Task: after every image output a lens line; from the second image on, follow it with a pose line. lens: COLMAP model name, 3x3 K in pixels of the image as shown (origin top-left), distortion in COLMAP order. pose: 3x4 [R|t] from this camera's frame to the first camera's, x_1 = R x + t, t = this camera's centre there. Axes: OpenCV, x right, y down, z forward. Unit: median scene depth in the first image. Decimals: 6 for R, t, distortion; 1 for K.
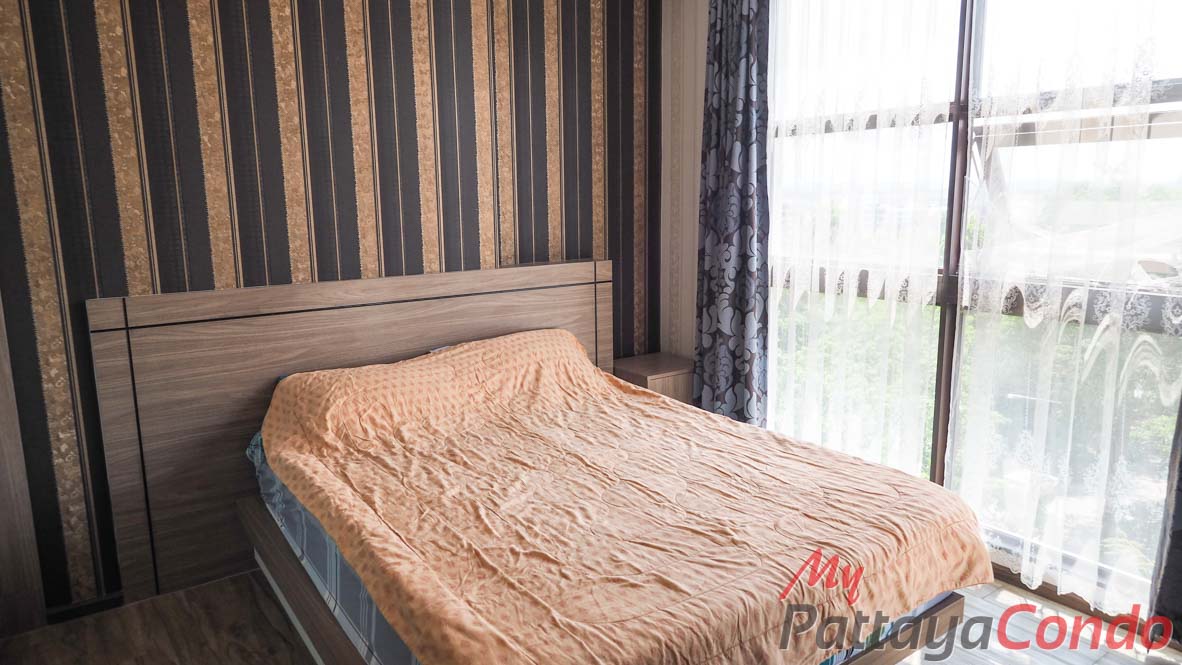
lens RADIAL K [[770.1, 0, 592.1], [0, 770.1, 328.8], [0, 0, 1]] dist [0.004147, 0.007048]
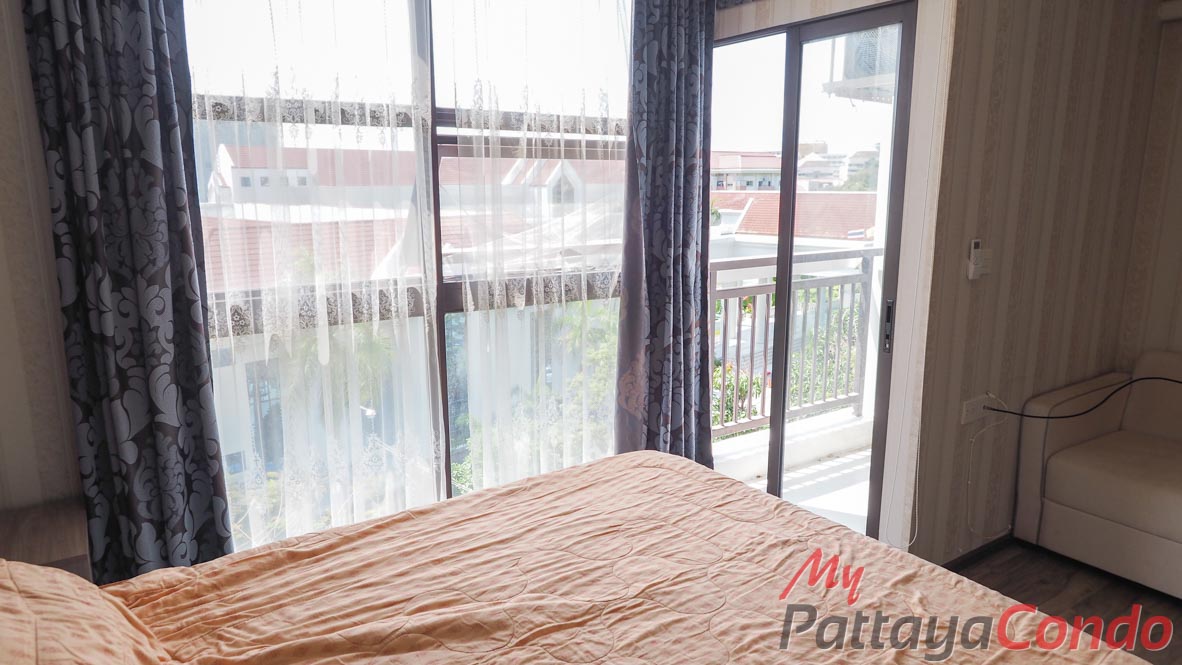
lens RADIAL K [[770.1, 0, 600.6], [0, 770.1, 295.7], [0, 0, 1]] dist [0.004147, 0.007048]
pose [[-0.004193, -0.153288, 0.988173, -0.445737], [0.164739, 0.974574, 0.151877, -0.141585], [-0.986328, 0.163427, 0.021166, 0.662209]]
